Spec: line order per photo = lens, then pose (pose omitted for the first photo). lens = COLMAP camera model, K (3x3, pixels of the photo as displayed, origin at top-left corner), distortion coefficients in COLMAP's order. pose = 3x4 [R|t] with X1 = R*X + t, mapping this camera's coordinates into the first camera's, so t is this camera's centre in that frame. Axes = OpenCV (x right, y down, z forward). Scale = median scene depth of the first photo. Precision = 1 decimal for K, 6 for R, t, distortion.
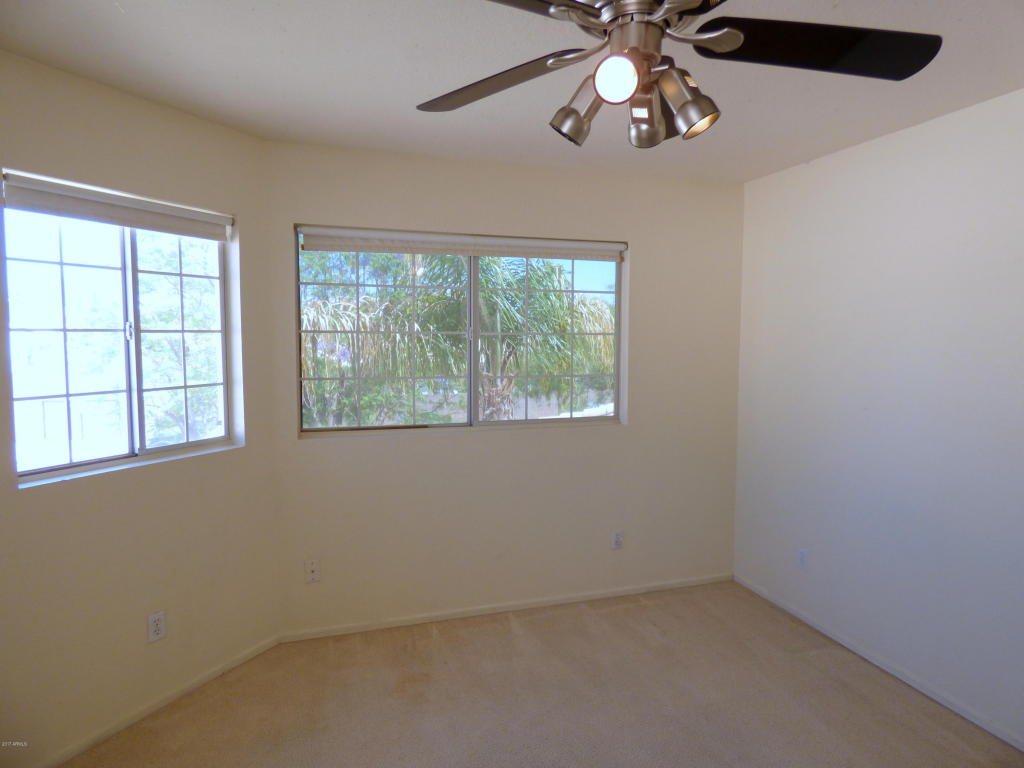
lens RADIAL K [[620.1, 0, 512.0], [0, 620.1, 384.0], [0, 0, 1]] dist [-0.011547, -0.001775]
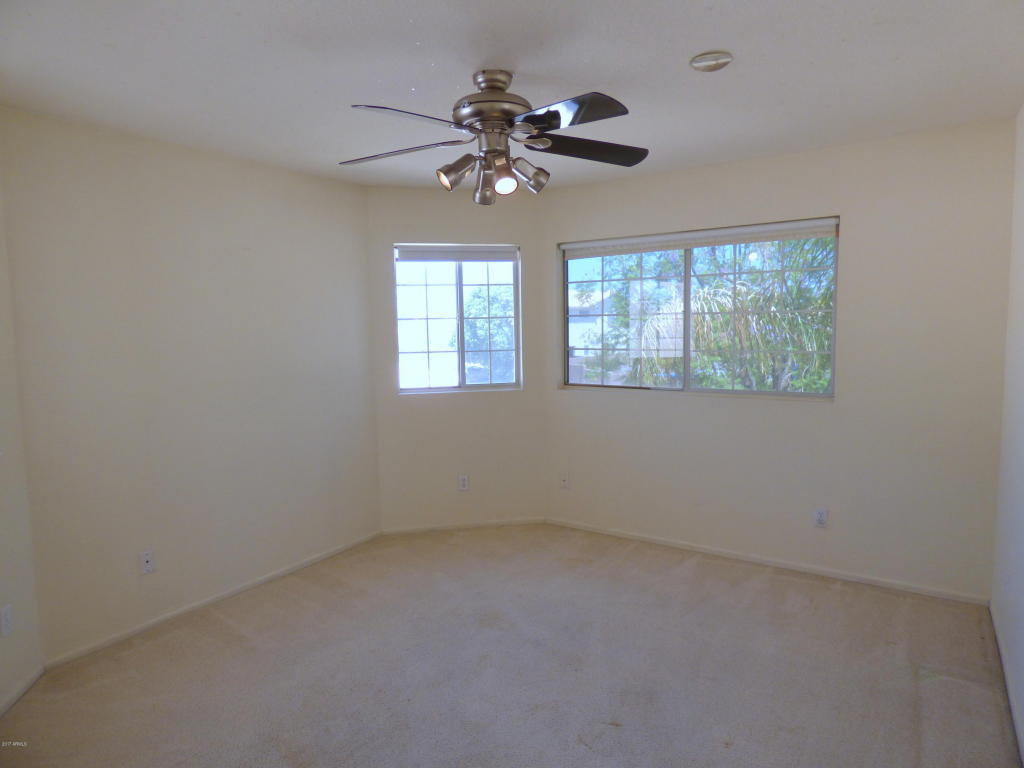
lens RADIAL K [[620.1, 0, 512.0], [0, 620.1, 384.0], [0, 0, 1]] dist [-0.011547, -0.001775]
pose [[0.606716, 0.057364, -0.792846, 0.816613], [-0.042380, 0.998309, 0.039799, 0.024583], [0.793788, 0.009454, 0.608121, 0.009924]]
